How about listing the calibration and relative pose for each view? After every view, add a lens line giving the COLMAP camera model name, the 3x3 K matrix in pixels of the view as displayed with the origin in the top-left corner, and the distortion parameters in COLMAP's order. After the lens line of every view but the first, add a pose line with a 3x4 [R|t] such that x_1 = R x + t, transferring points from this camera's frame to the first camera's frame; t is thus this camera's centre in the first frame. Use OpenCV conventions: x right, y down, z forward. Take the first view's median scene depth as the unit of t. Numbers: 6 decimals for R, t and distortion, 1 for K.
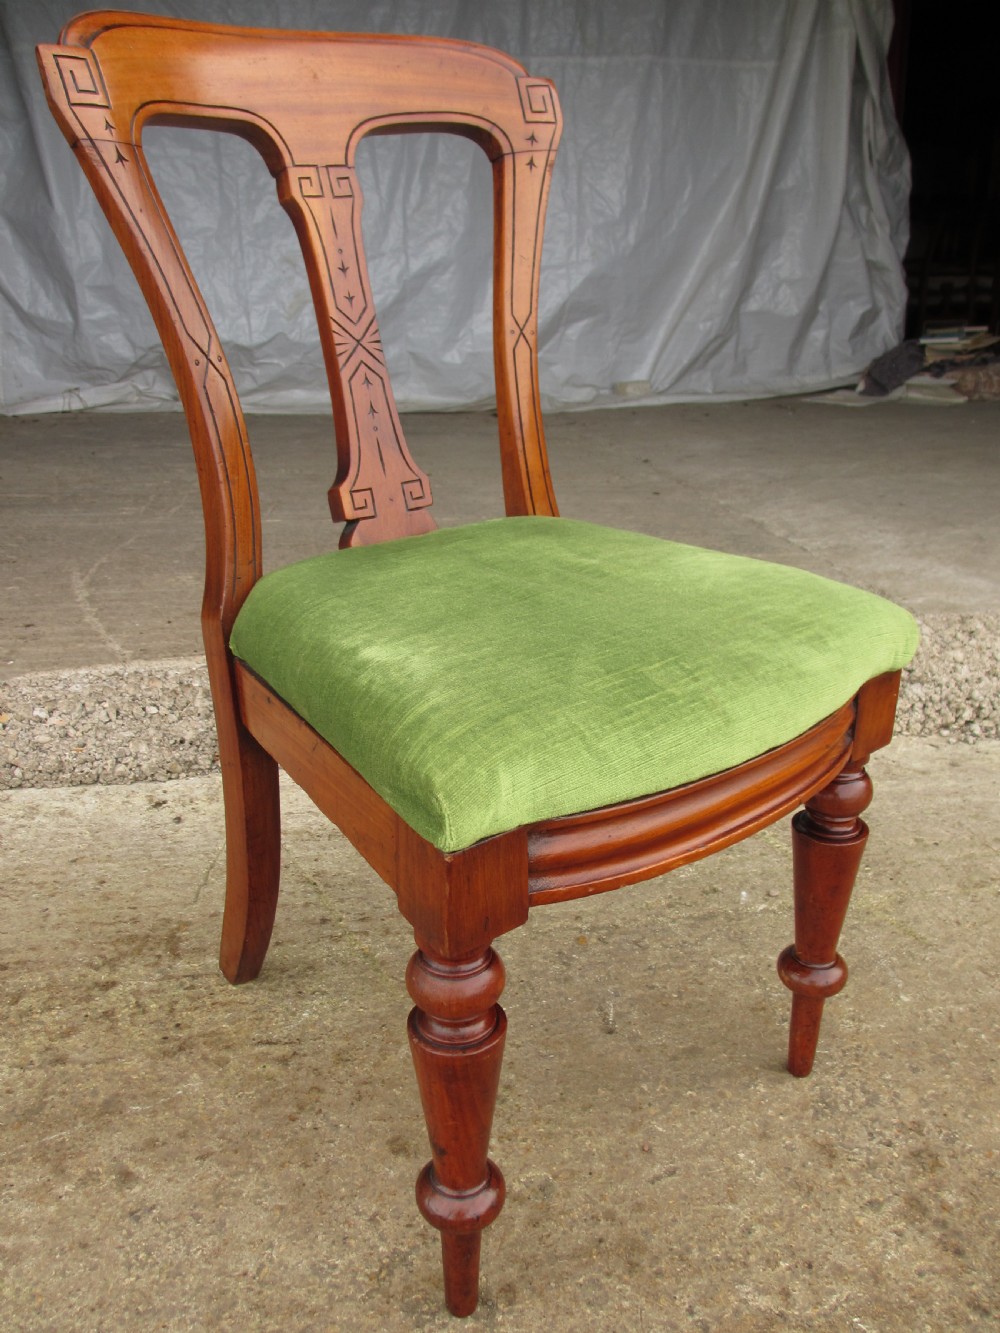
lens RADIAL K [[1105.5, 0, 494.5], [0, 1105.5, 665.3], [0, 0, 1]] dist [-0.048644, 0.014009]
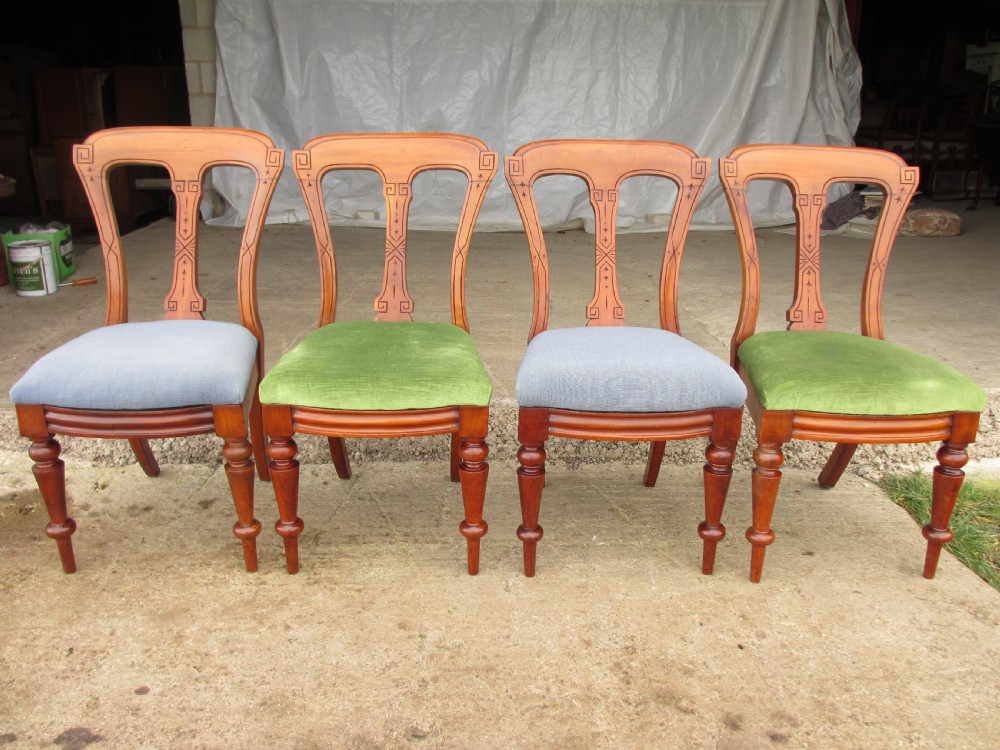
lens RADIAL K [[827.4, 0, 500.1], [0, 827.4, 385.4], [0, 0, 1]] dist [-0.070184, 0.047274]
pose [[0.992996, 0.047479, -0.108185, 0.242522], [-0.048692, 0.998777, -0.008598, -0.055290], [0.107644, 0.013806, 0.994094, -0.613966]]
